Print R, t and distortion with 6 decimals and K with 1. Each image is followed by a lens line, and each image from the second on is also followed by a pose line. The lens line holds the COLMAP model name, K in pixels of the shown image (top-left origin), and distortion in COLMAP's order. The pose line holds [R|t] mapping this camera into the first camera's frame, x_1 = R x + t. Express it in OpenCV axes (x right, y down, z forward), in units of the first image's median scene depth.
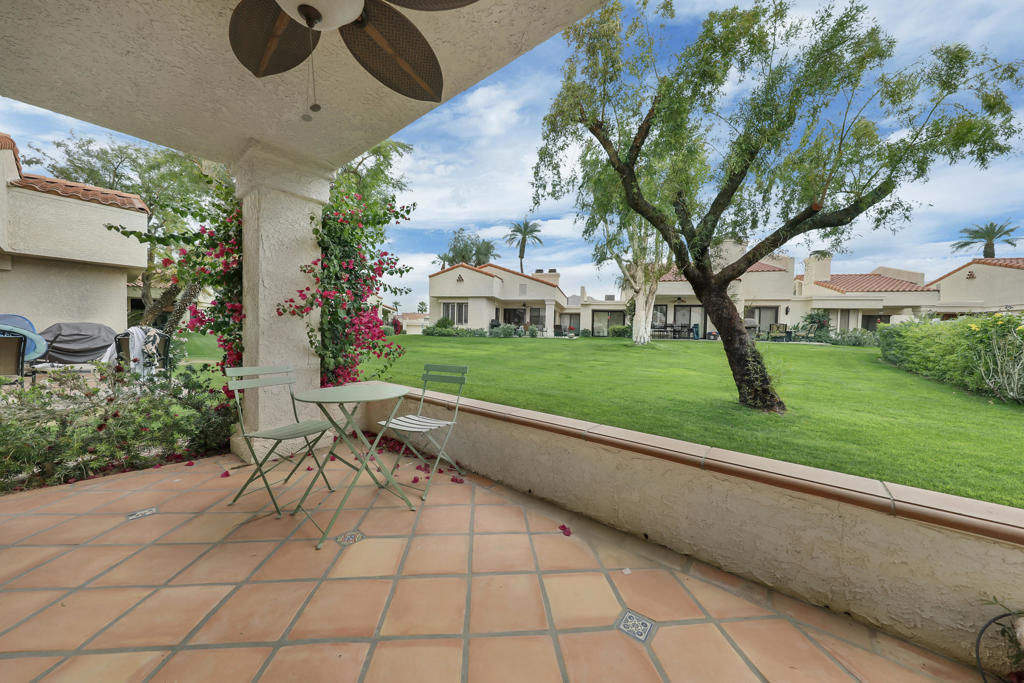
lens RADIAL K [[345.2, 0, 512.0], [0, 345.2, 341.5], [0, 0, 1]] dist [-0.000087, -0.000013]
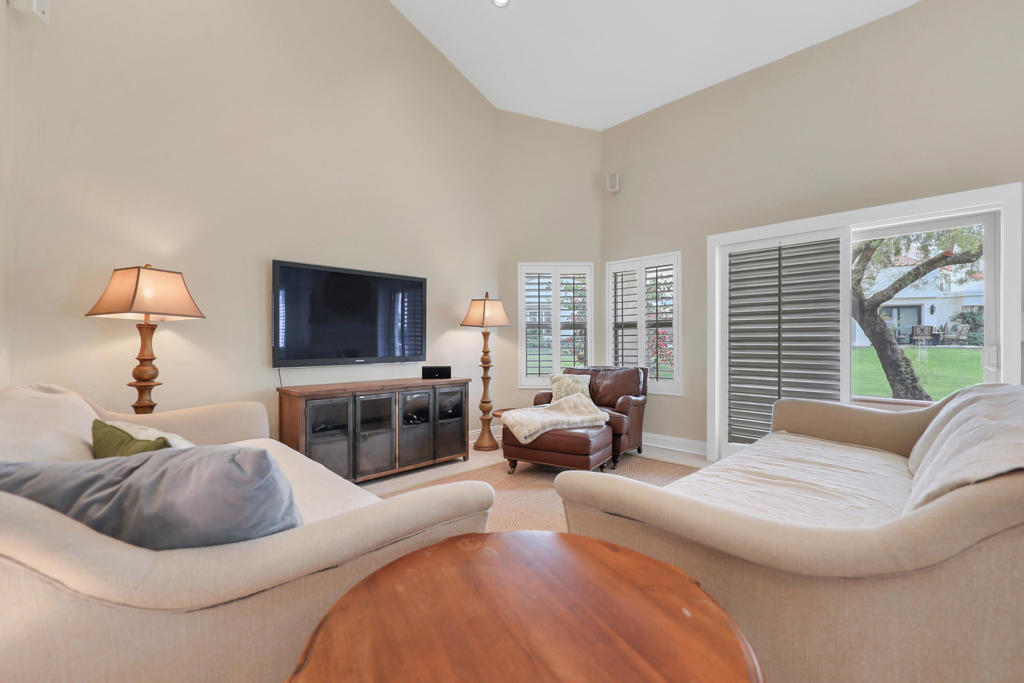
lens RADIAL K [[437.3, 0, 512.0], [0, 437.3, 341.5], [0, 0, 1]] dist [-0.000044, 0.000020]
pose [[0.995006, -0.025695, -0.096455, -0.163446], [0.023487, 0.999437, -0.023961, -0.007298], [0.097017, 0.021576, 0.995049, -0.211273]]
